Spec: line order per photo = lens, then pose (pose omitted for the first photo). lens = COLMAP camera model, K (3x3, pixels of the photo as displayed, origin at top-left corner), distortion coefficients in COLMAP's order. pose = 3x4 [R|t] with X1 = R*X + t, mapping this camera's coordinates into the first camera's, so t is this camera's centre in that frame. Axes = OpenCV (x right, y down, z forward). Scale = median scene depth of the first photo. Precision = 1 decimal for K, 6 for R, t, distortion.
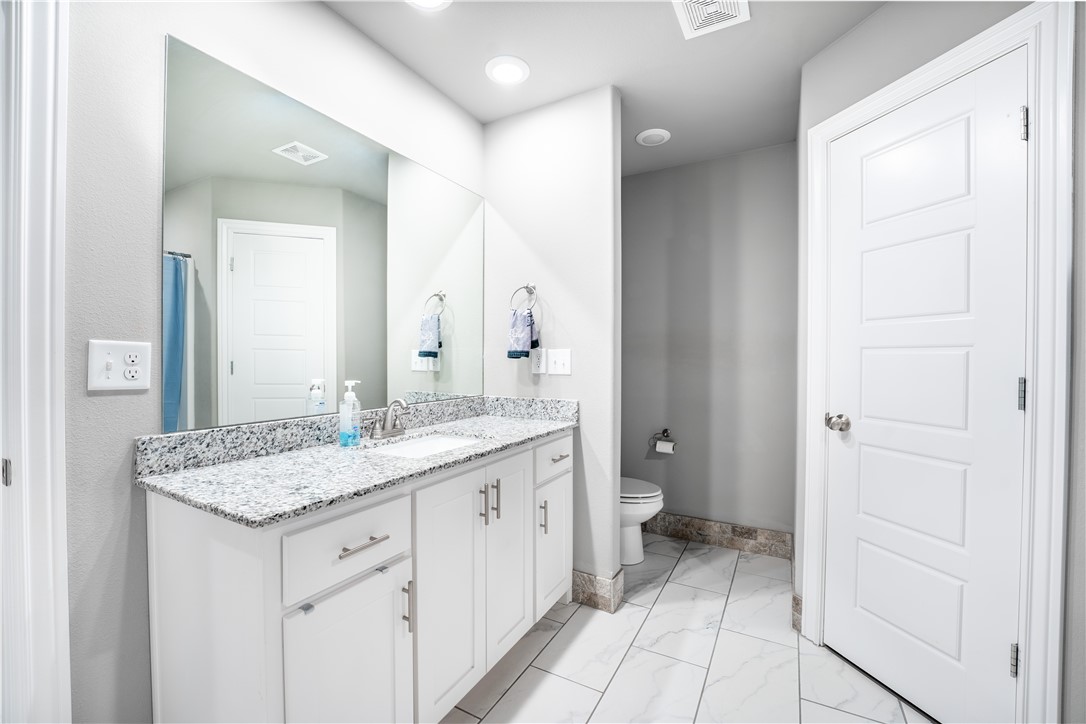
lens RADIAL K [[446.1, 0, 543.0], [0, 446.1, 362.0], [0, 0, 1]] dist [-0.033773, 0.005814]
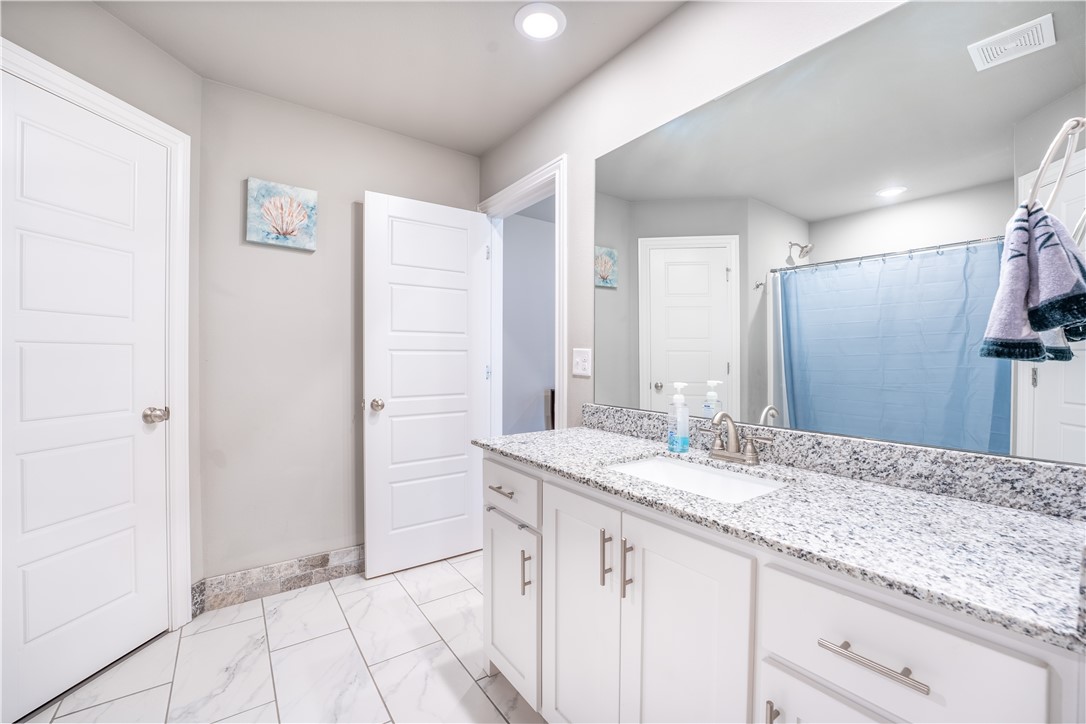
lens RADIAL K [[446.1, 0, 543.0], [0, 446.1, 362.0], [0, 0, 1]] dist [-0.033773, 0.005814]
pose [[-0.426555, 0.006077, -0.904441, 0.538960], [-0.013667, 0.999820, 0.013164, -0.009929], [0.904359, 0.017976, -0.426395, 1.136685]]
